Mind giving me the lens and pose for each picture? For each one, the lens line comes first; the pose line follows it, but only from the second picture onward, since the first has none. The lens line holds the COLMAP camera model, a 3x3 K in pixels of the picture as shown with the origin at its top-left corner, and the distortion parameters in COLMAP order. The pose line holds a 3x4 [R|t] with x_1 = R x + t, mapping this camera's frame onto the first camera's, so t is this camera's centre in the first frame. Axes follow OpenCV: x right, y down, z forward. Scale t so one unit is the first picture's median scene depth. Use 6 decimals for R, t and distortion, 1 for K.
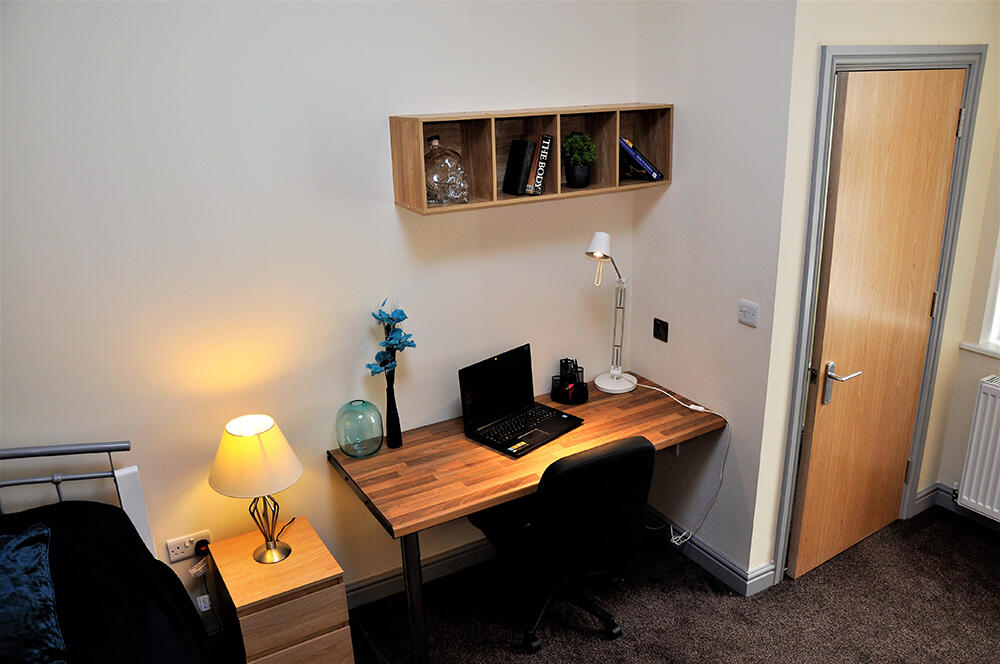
lens RADIAL K [[767.0, 0, 500.0], [0, 767.0, 332.0], [0, 0, 1]] dist [-0.128323, 0.069700]
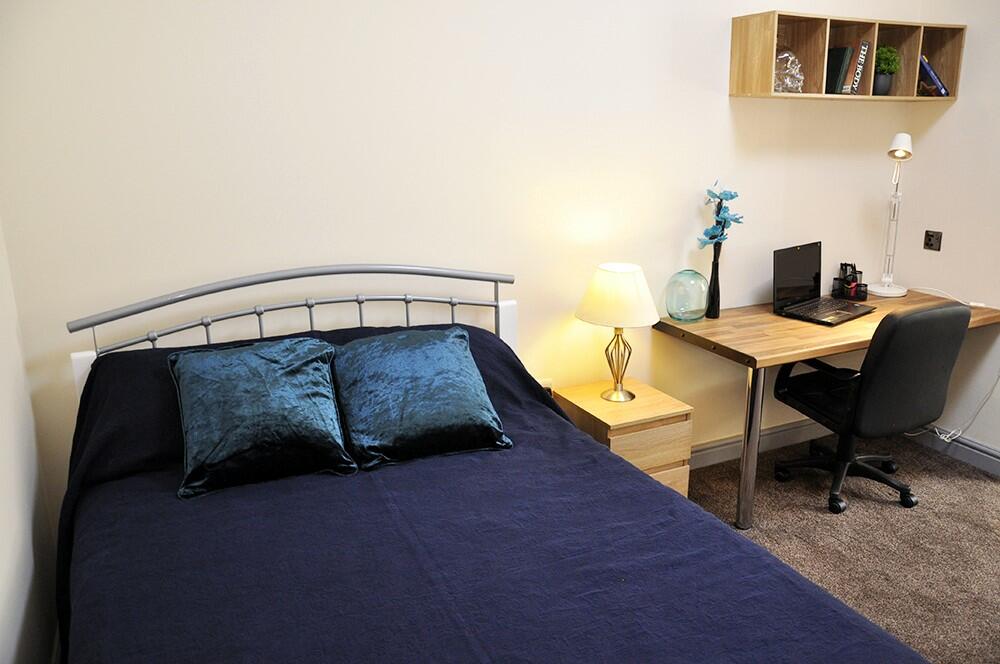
lens RADIAL K [[767.0, 0, 500.0], [0, 767.0, 332.0], [0, 0, 1]] dist [-0.128323, 0.069700]
pose [[0.993840, 0.042598, -0.102315, -0.338654], [-0.048483, 0.997268, -0.055738, 0.253029], [0.099661, 0.060355, 0.993189, -0.116065]]
